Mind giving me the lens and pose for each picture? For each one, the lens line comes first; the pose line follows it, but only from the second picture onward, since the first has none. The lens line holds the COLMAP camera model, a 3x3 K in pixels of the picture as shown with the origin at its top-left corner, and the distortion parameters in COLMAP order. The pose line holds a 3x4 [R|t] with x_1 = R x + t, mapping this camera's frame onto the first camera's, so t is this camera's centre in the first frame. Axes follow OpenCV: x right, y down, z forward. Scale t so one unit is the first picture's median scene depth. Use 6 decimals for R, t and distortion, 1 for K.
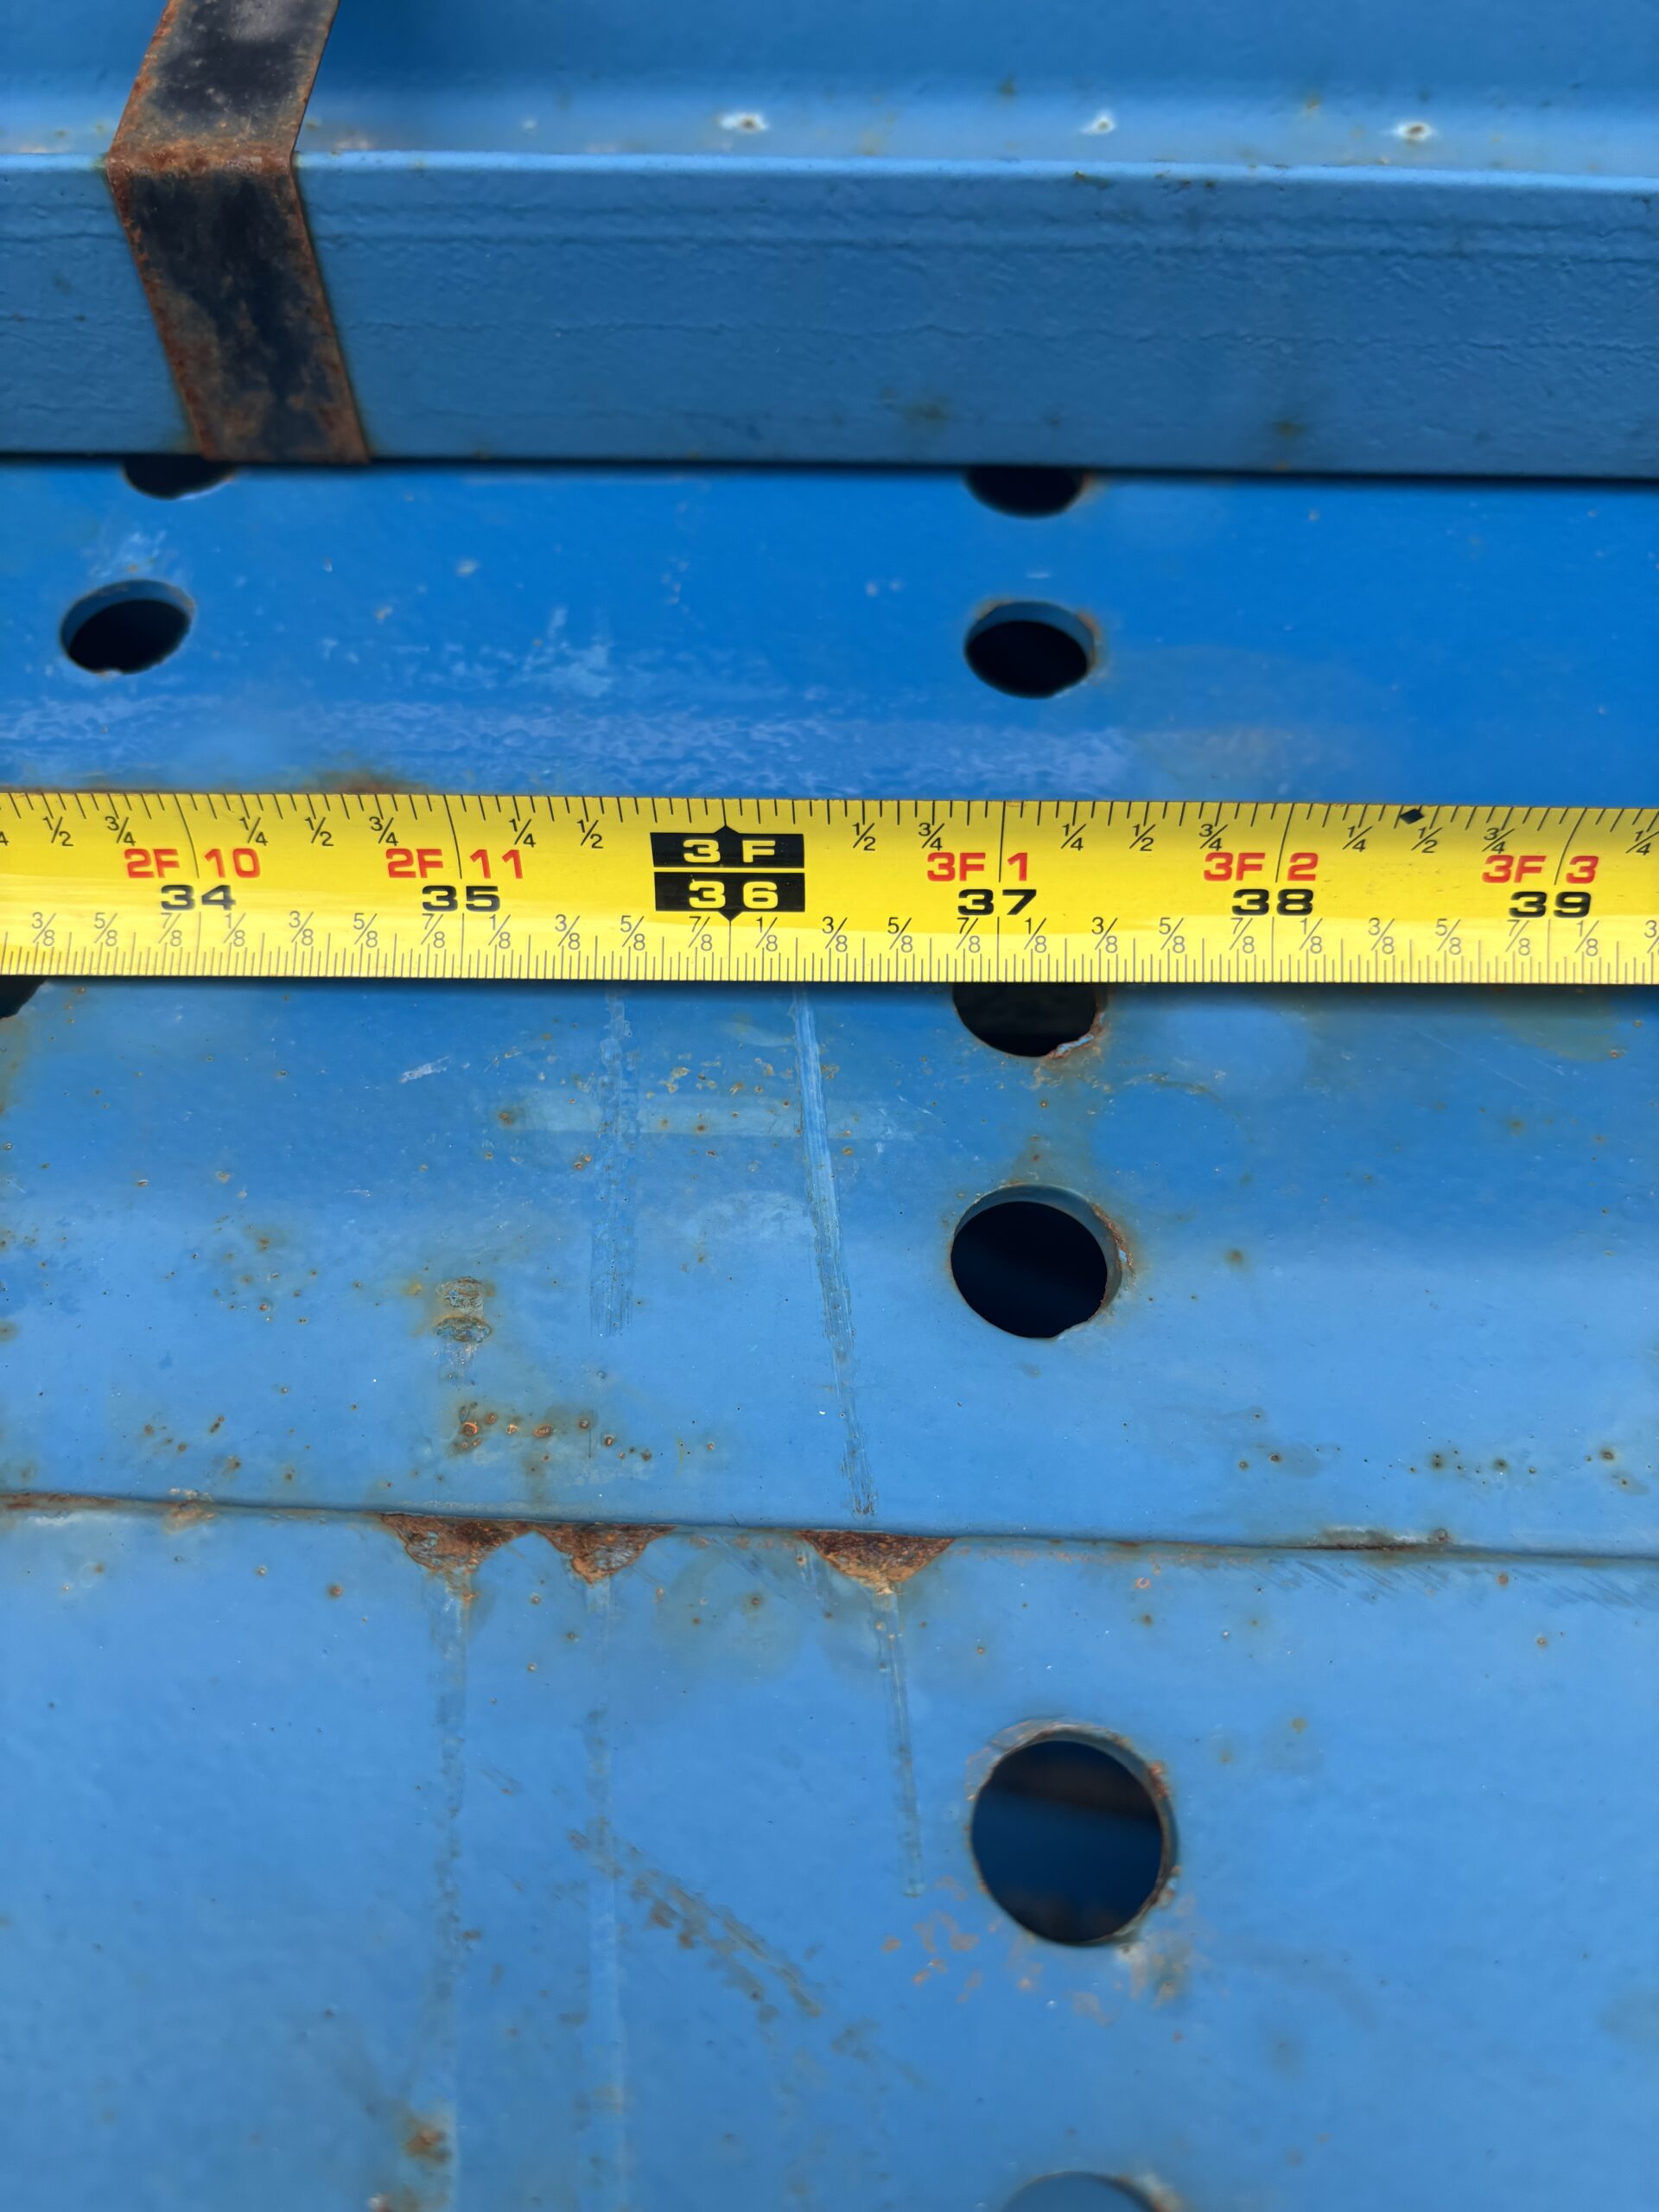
lens RADIAL K [[1697.1, 0, 829.5], [0, 1697.1, 1106.0], [0, 0, 1]] dist [0.011916, -0.029522]
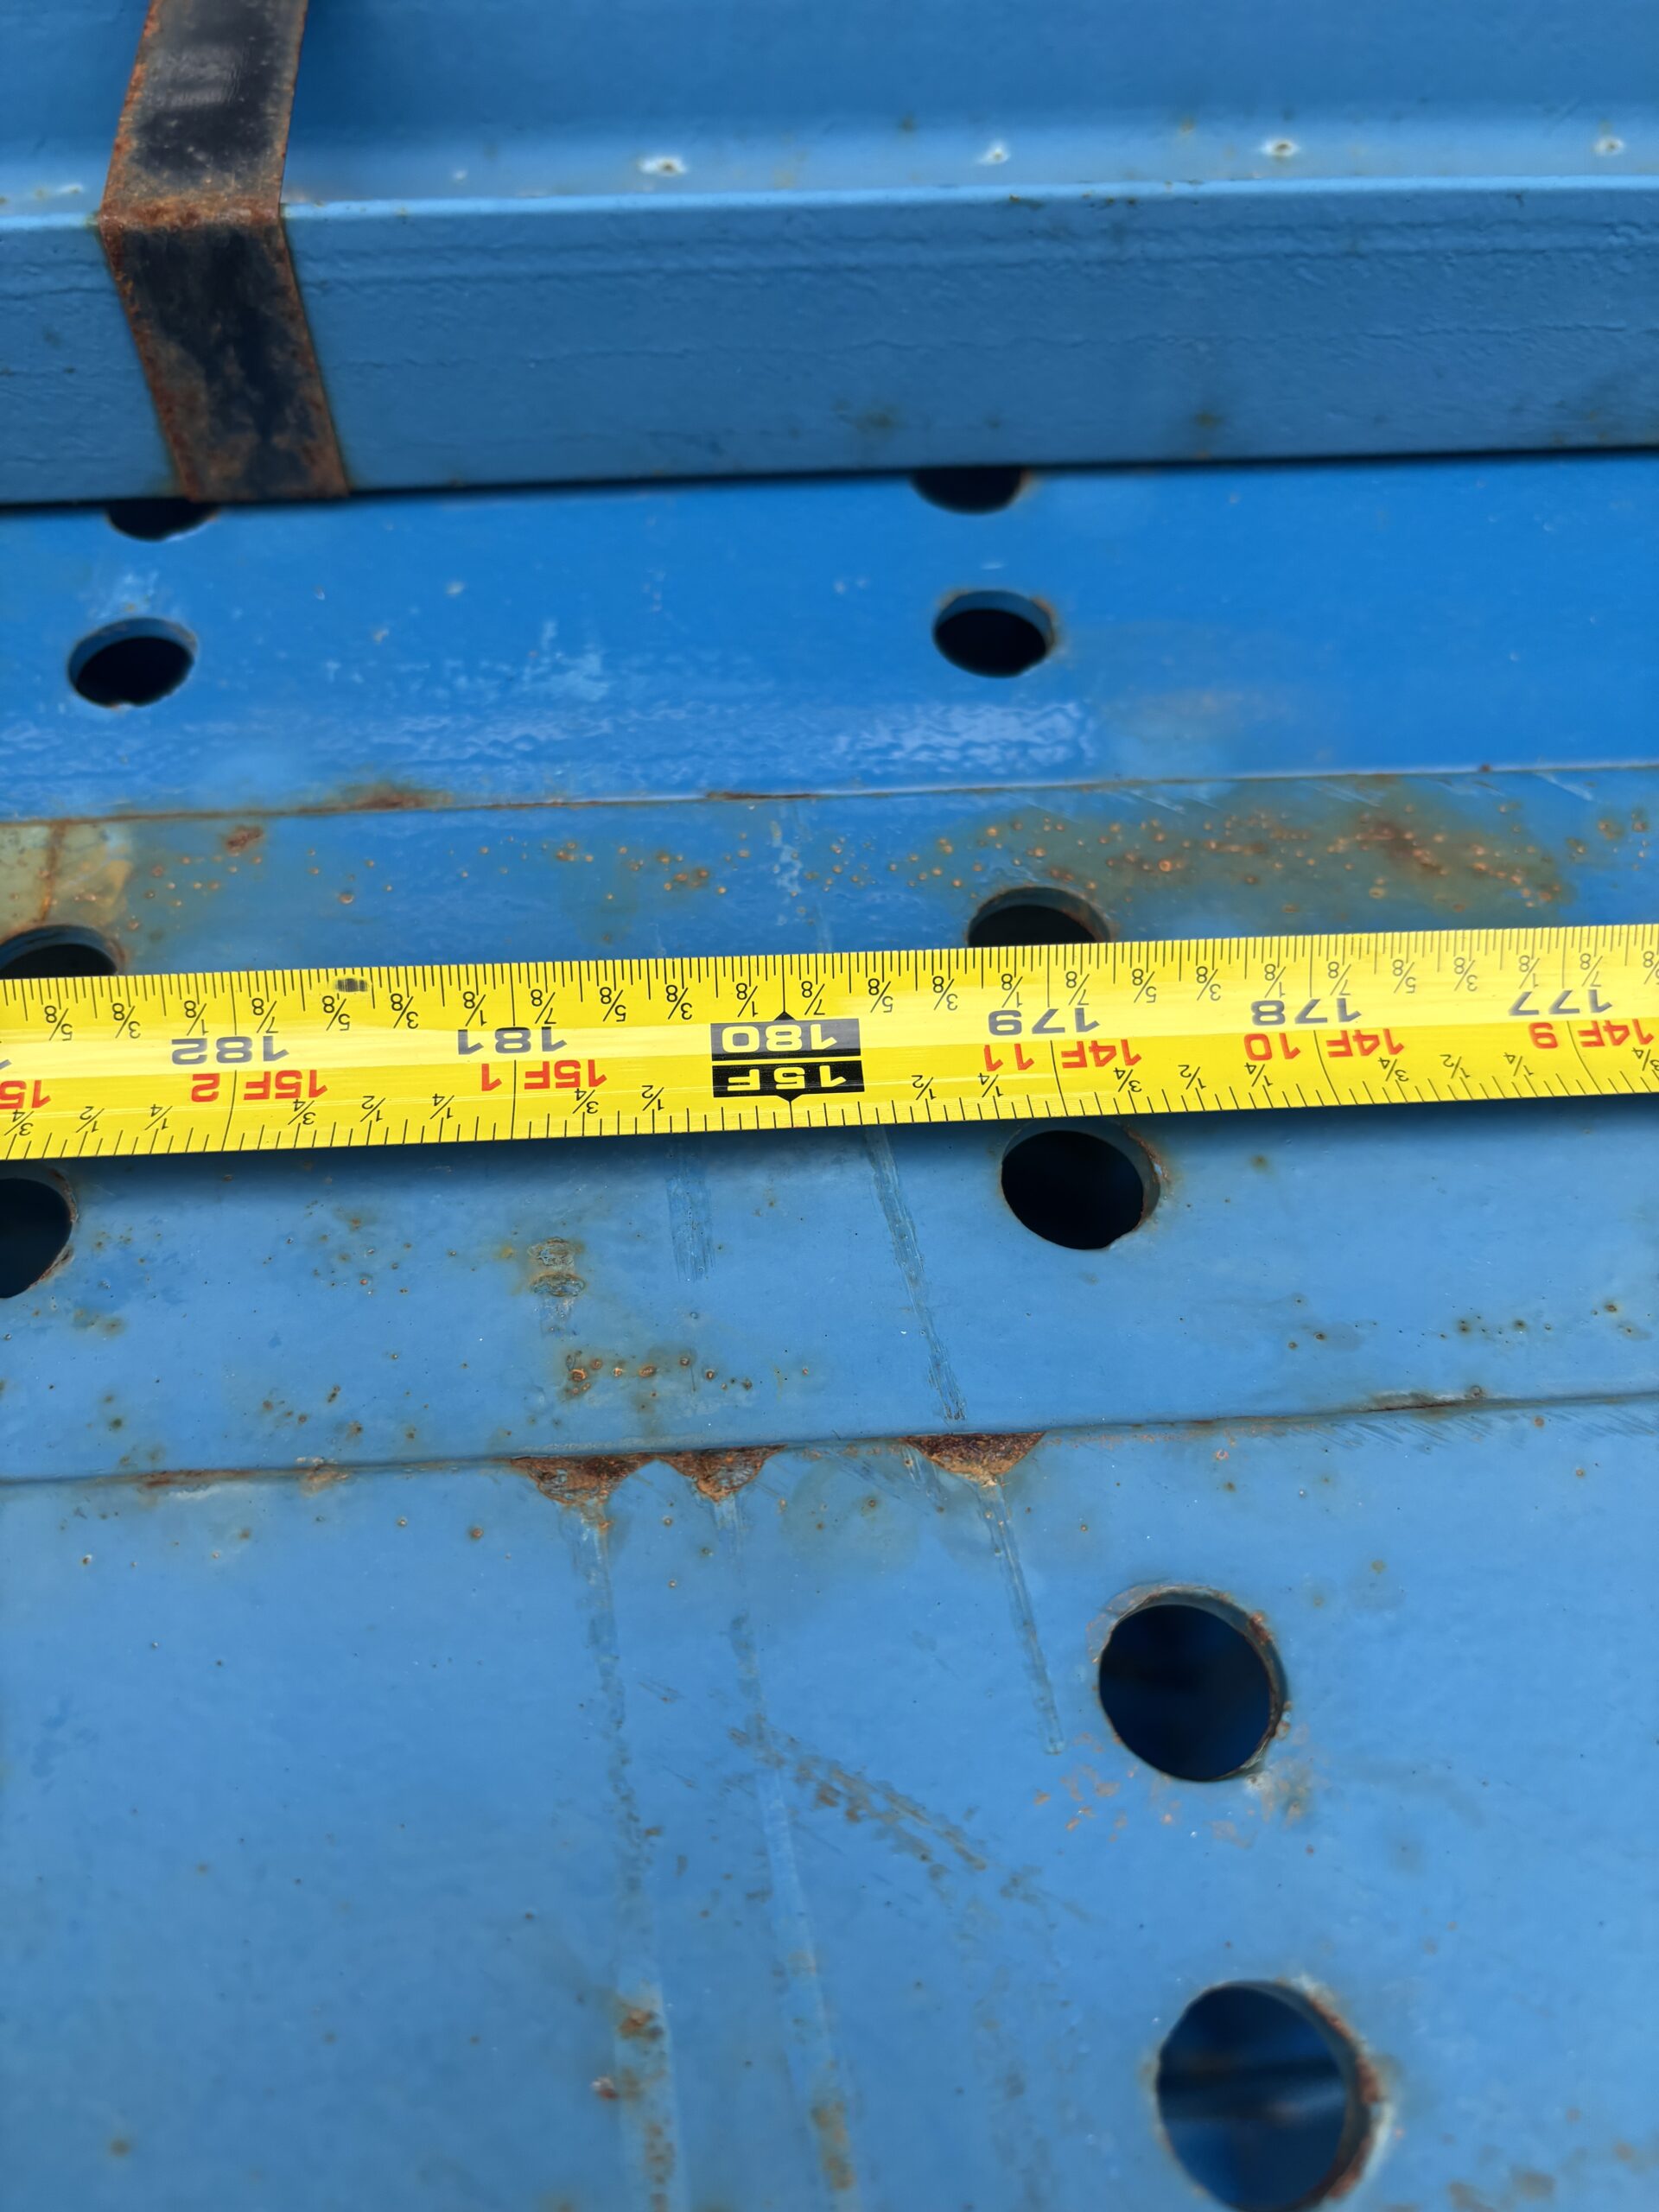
lens RADIAL K [[1682.6, 0, 818.5], [0, 1682.6, 1080.1], [0, 0, 1]] dist [0.007811, -0.008280]
pose [[0.994499, -0.076887, 0.071128, -0.115503], [0.079093, 0.996453, -0.028725, 0.045366], [-0.068667, 0.034192, 0.997054, -0.060628]]
